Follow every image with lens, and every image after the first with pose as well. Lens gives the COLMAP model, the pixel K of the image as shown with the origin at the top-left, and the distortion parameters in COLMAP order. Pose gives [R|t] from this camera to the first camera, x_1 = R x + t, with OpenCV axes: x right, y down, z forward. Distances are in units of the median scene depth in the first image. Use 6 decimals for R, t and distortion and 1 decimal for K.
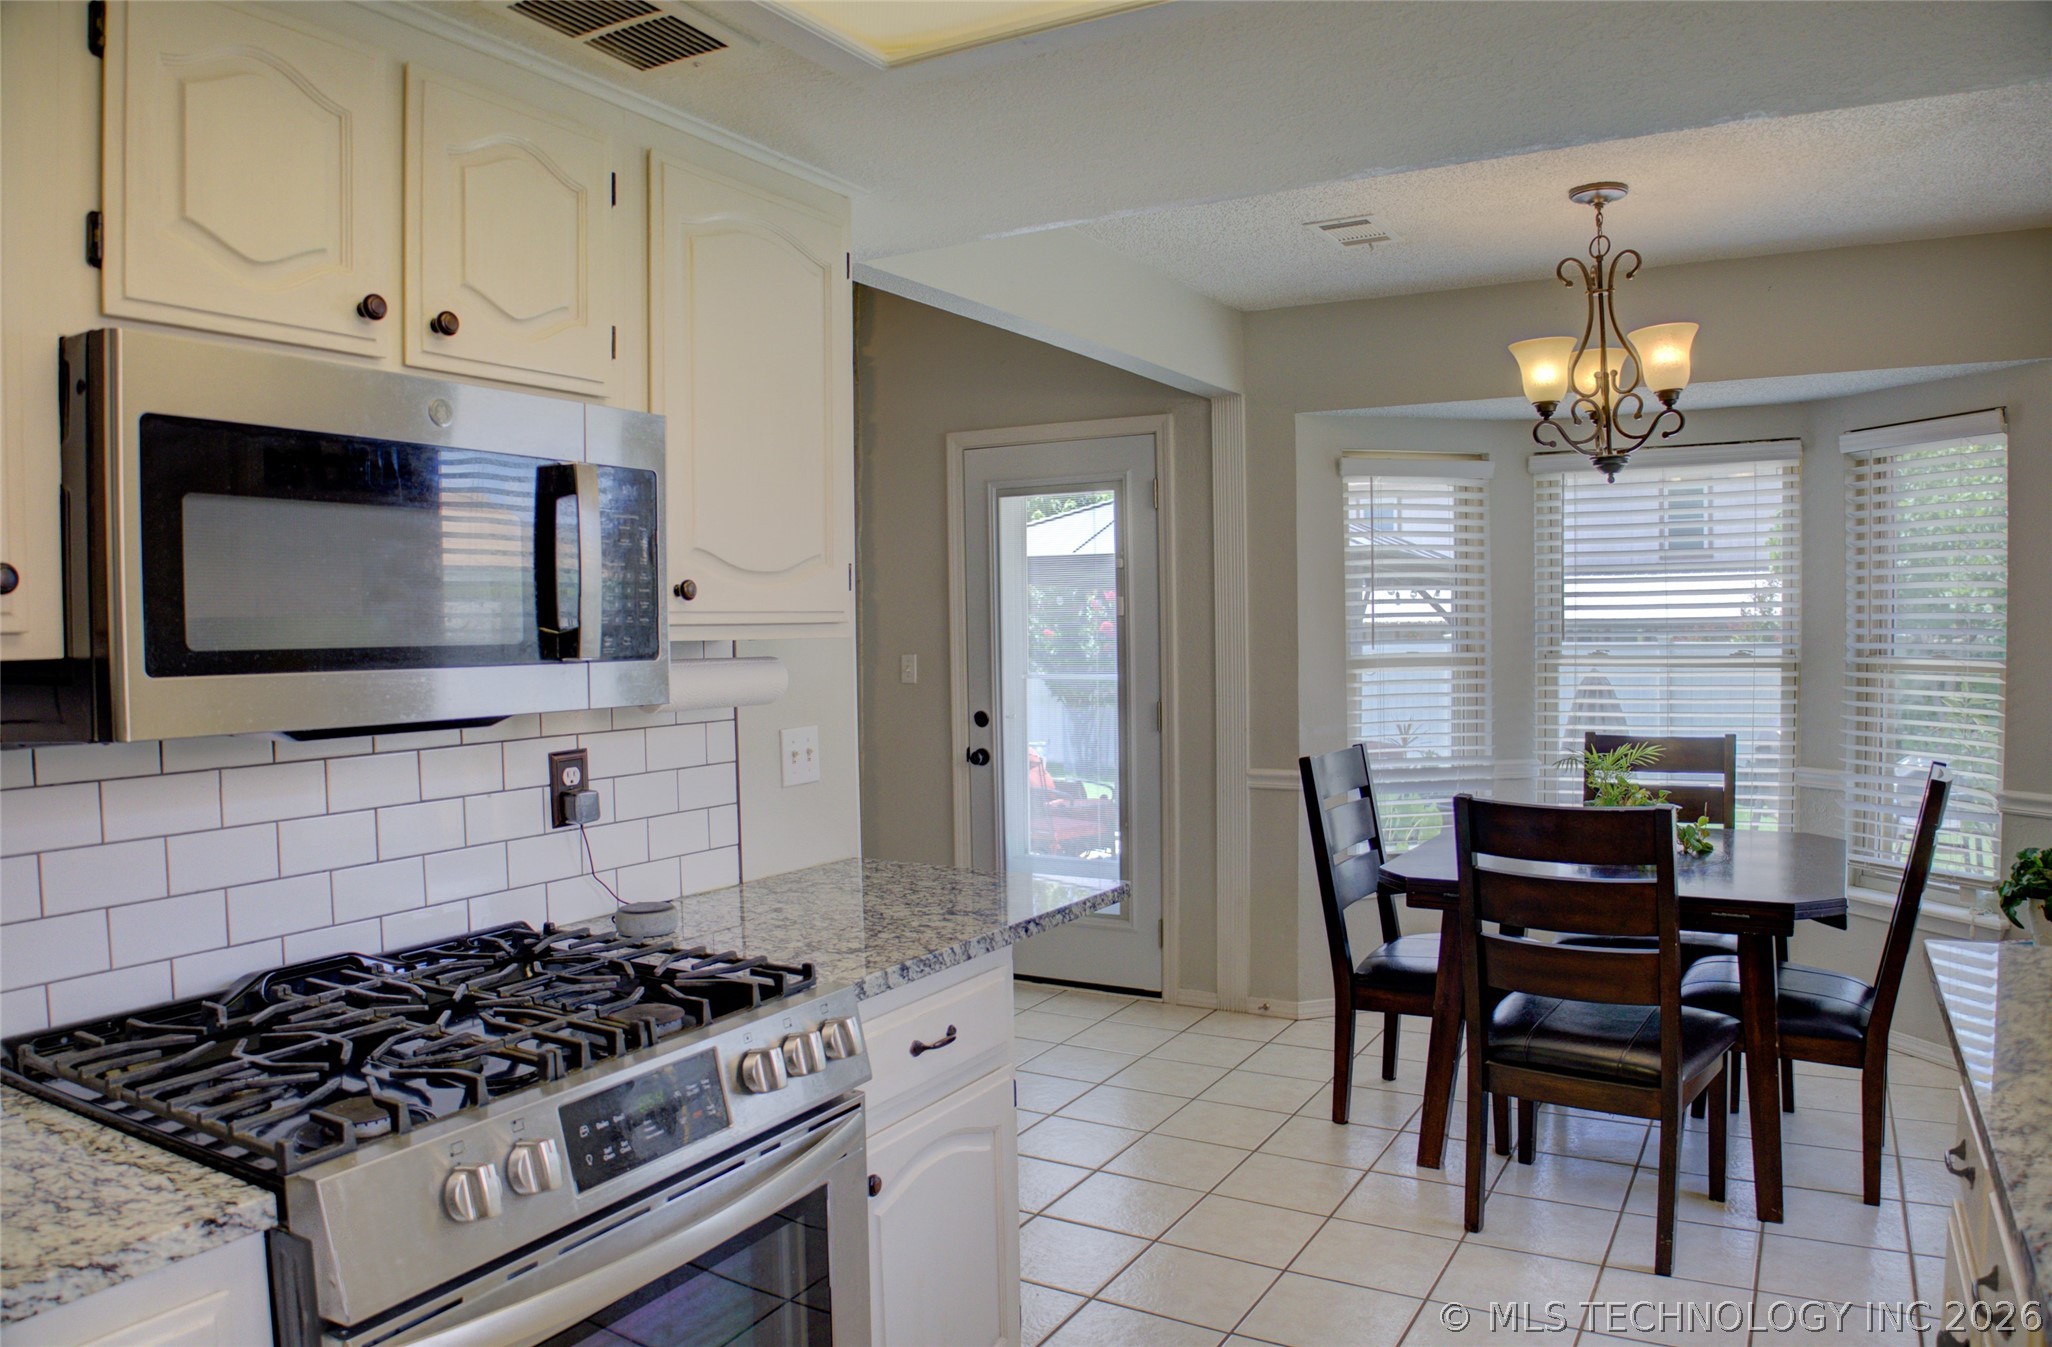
lens RADIAL K [[1386.2, 0, 1029.0], [0, 1386.2, 670.1], [0, 0, 1]] dist [-0.143282, 0.056463]
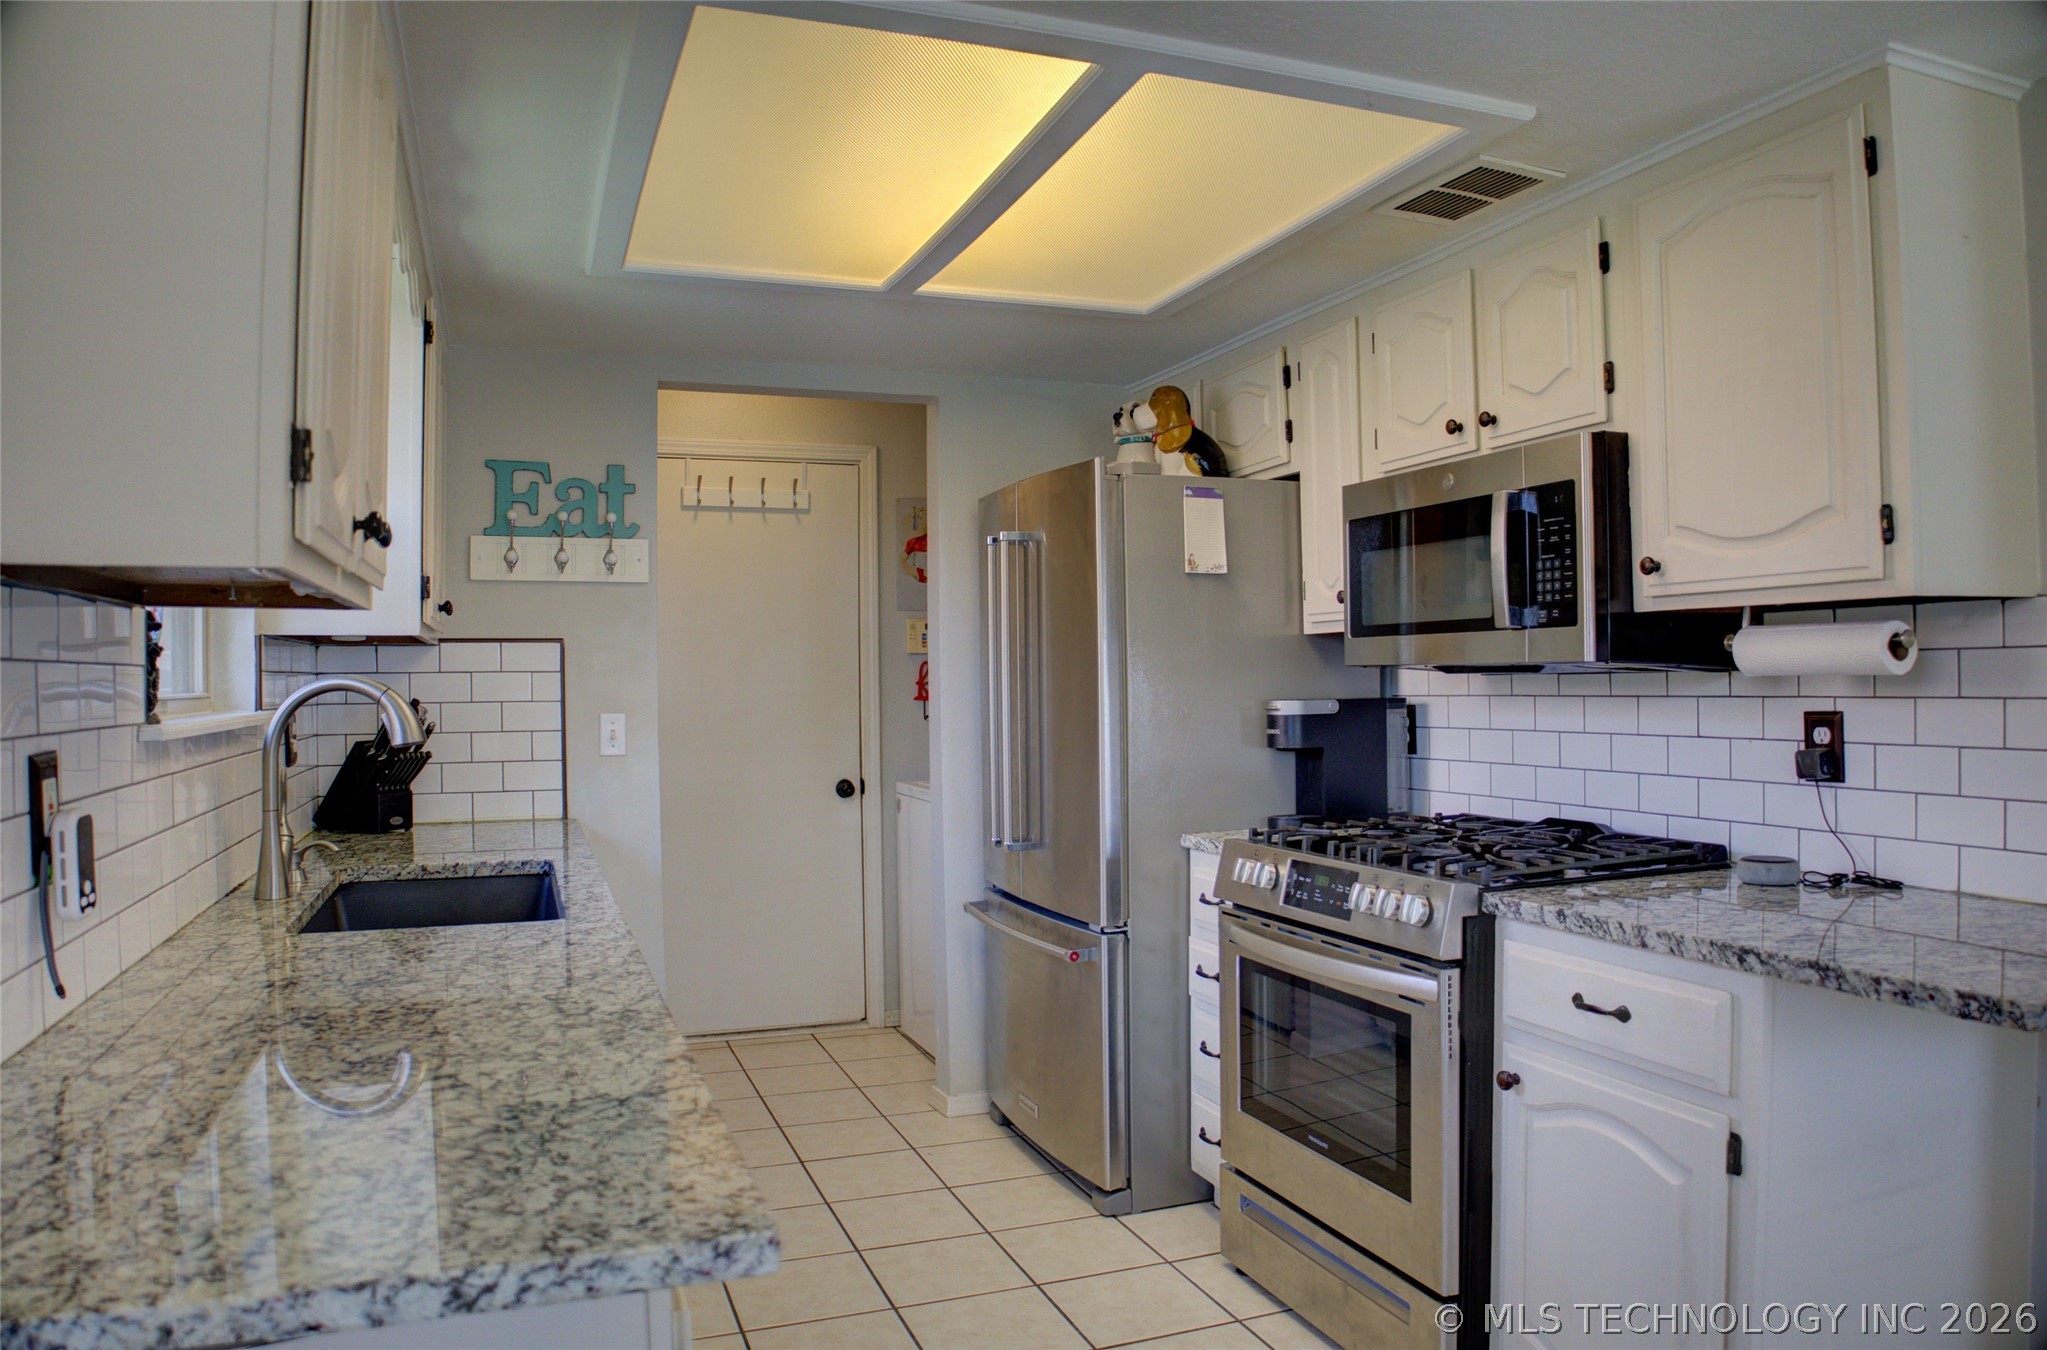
lens RADIAL K [[1382.8, 0, 1012.4], [0, 1382.8, 669.6], [0, 0, 1]] dist [-0.143282, 0.056463]
pose [[-0.629420, 0.018782, -0.776838, 0.502849], [-0.000239, 0.999703, 0.024364, 0.000699], [0.777065, 0.015520, -0.629229, 0.673013]]
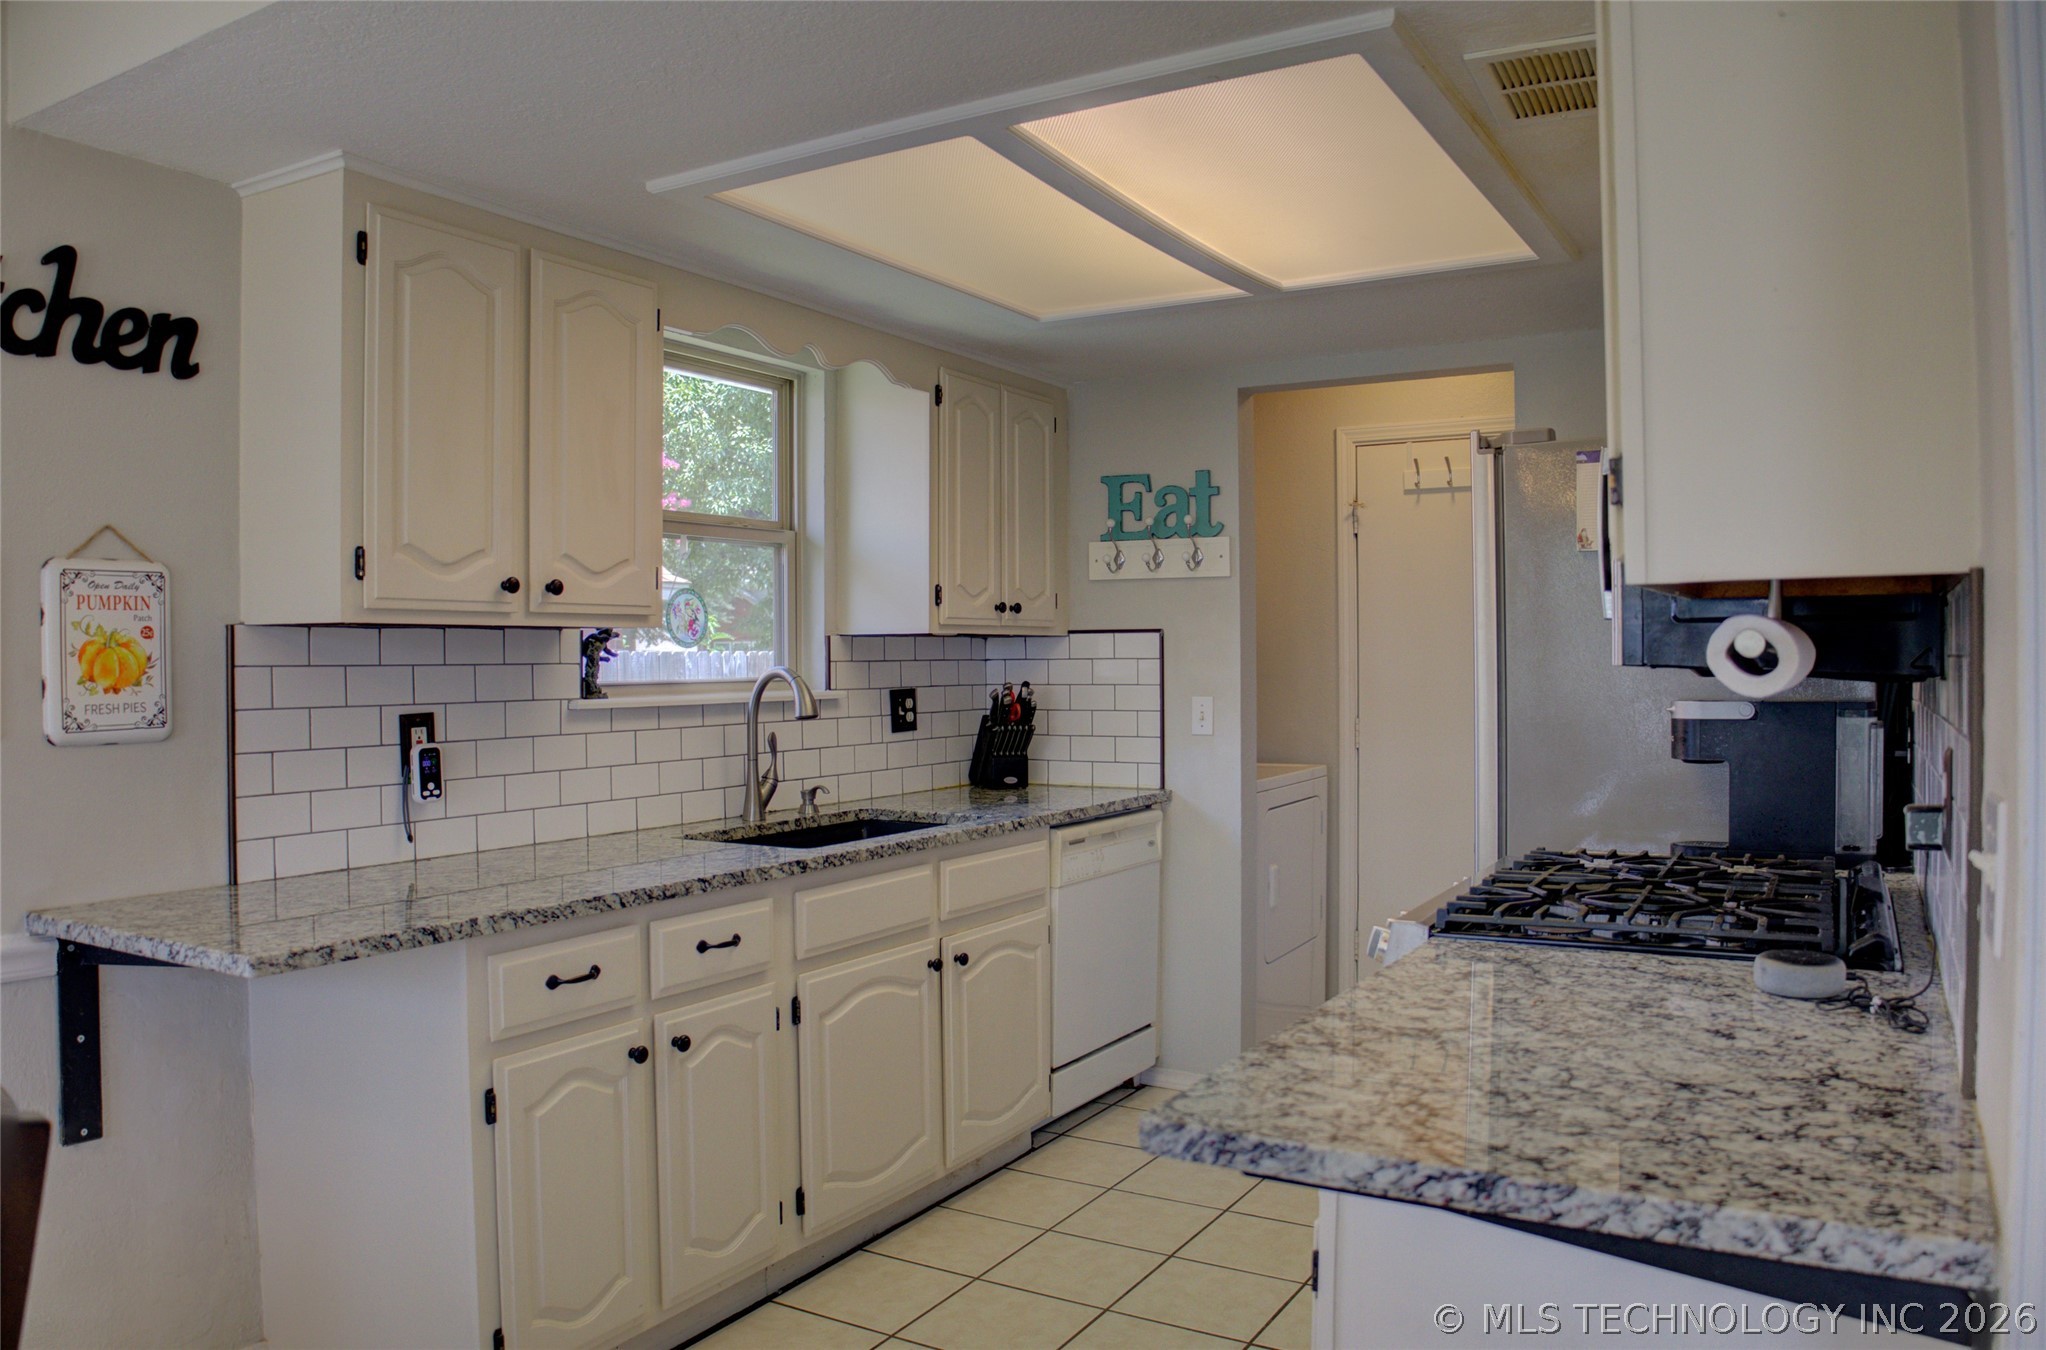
lens RADIAL K [[1499.0, 0, 1027.5], [0, 1499.0, 677.3], [0, 0, 1]] dist [-0.085218, 0.008021]
pose [[-0.999669, 0.023006, -0.011534, 0.080614], [0.022549, 0.999011, 0.038332, -0.007640], [0.012405, 0.038059, -0.999199, 1.009158]]
